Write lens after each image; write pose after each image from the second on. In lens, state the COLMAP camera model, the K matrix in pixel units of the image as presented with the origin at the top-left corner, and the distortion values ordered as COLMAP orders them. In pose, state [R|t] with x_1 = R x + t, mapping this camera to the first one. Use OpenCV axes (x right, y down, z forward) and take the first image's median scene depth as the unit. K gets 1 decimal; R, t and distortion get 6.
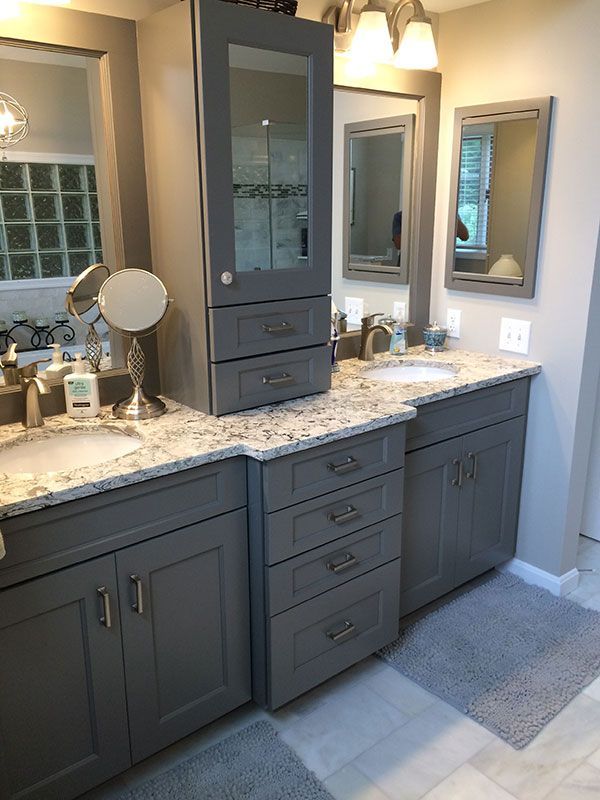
lens RADIAL K [[680.6, 0, 300.0], [0, 680.6, 400.0], [0, 0, 1]] dist [0.089333, -0.127626]
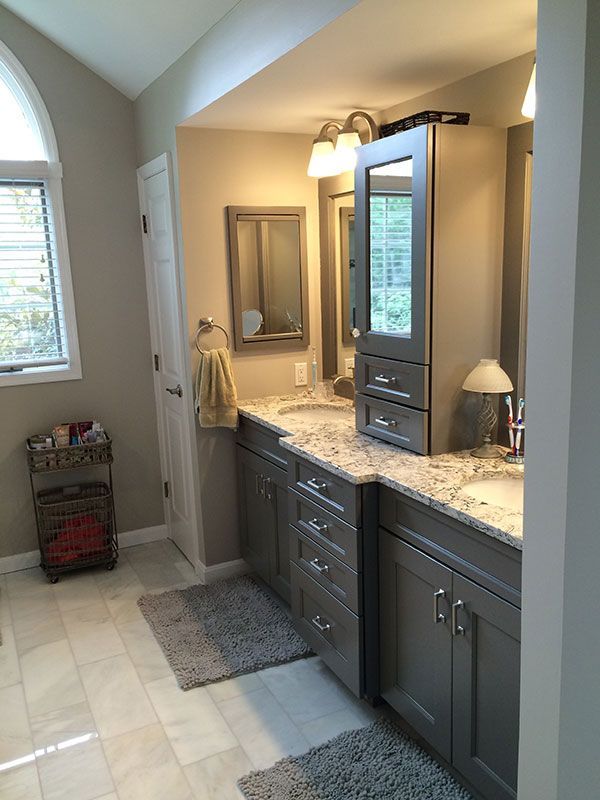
lens RADIAL K [[680.6, 0, 300.0], [0, 680.6, 400.0], [0, 0, 1]] dist [0.089333, -0.127626]
pose [[-0.222228, 0.197855, -0.954708, 1.164958], [-0.238496, 0.938415, 0.249993, -0.338765], [0.945375, 0.283249, -0.161354, 1.052839]]
